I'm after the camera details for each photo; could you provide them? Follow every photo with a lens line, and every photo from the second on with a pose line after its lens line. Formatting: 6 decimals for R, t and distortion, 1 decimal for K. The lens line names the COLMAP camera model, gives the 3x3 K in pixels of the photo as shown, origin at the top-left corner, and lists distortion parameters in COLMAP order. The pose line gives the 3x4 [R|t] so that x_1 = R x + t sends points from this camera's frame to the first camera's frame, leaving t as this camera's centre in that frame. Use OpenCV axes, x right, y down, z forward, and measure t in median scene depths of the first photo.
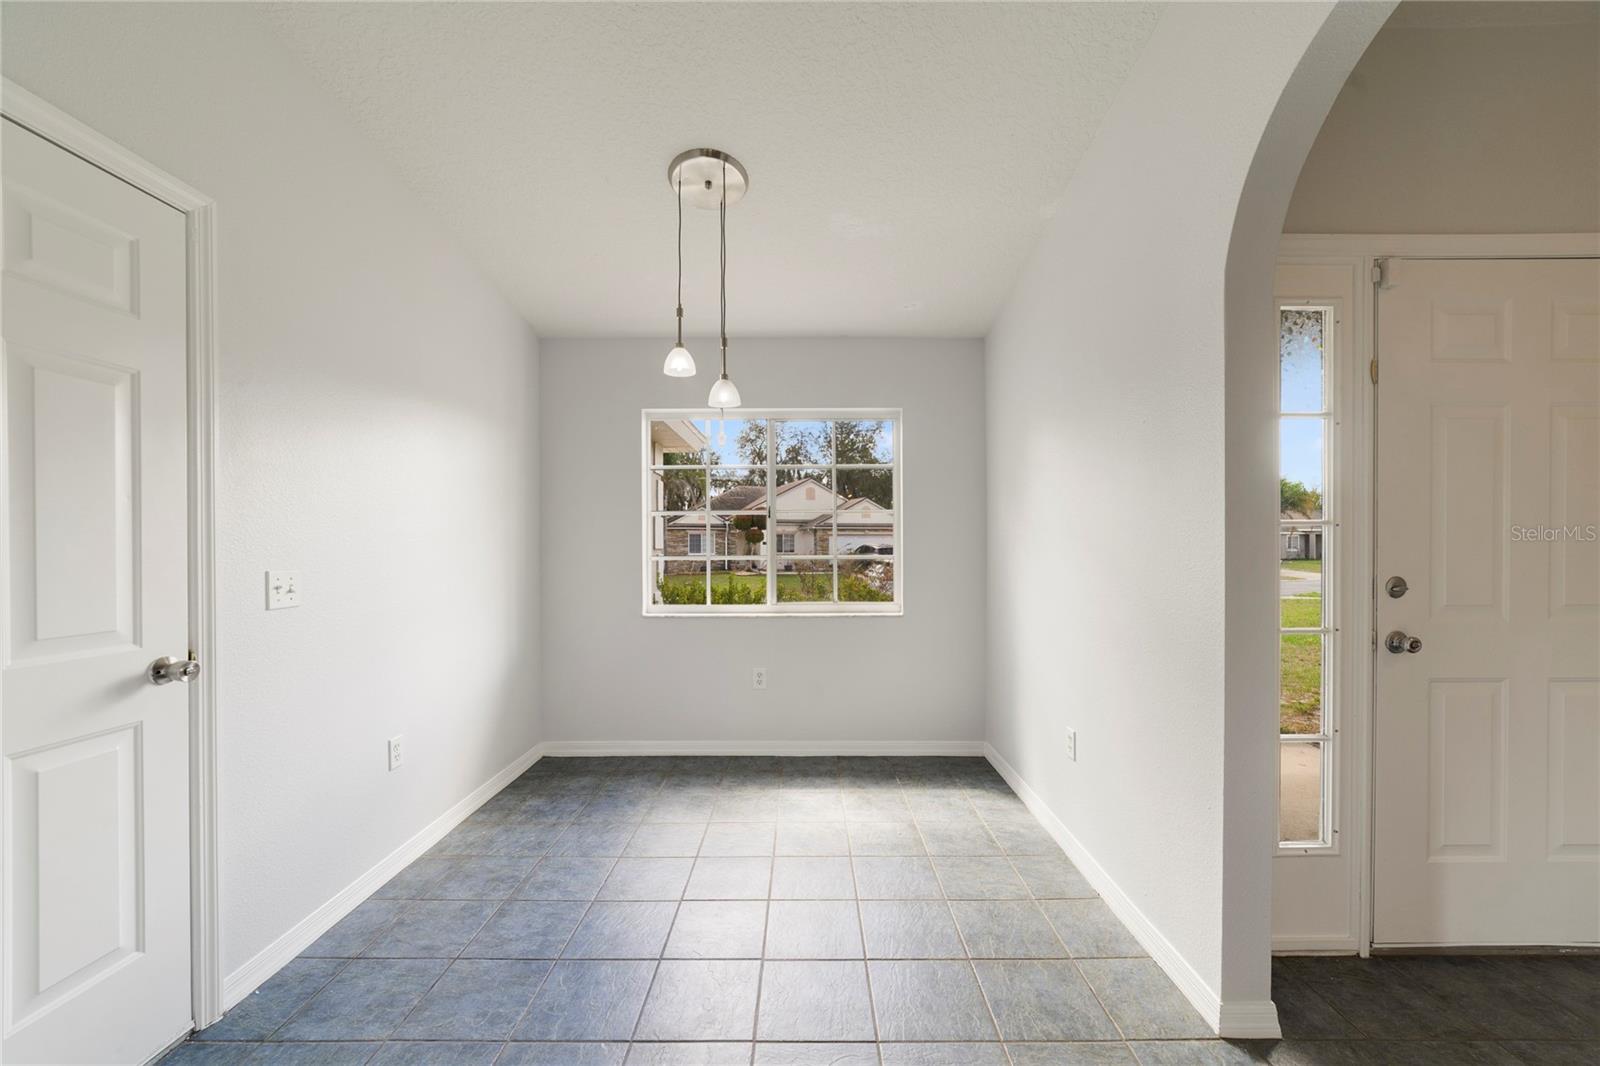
lens RADIAL K [[615.3, 0, 803.2], [0, 615.3, 548.4], [0, 0, 1]] dist [-0.011436, 0.000668]
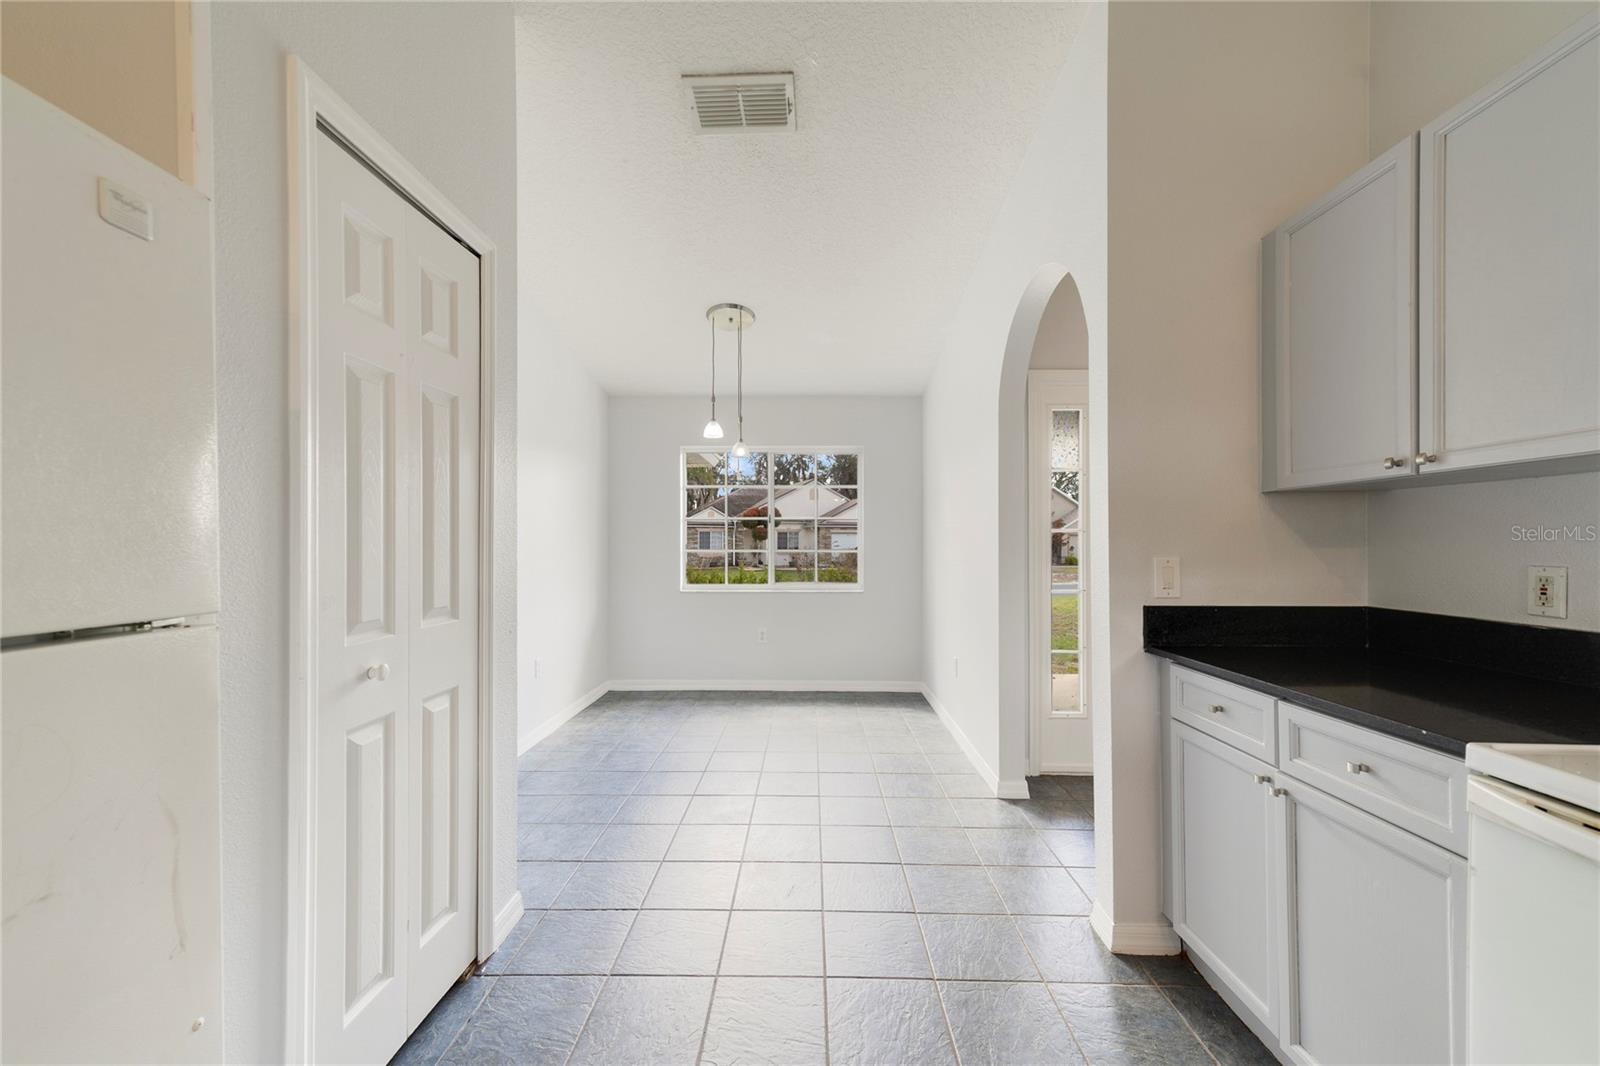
lens RADIAL K [[615.3, 0, 803.2], [0, 615.3, 548.4], [0, 0, 1]] dist [-0.011436, 0.000668]
pose [[0.999932, 0.004275, -0.010835, 0.038455], [-0.004230, 0.999982, 0.004200, 0.003300], [0.010853, -0.004154, 0.999932, -0.418329]]
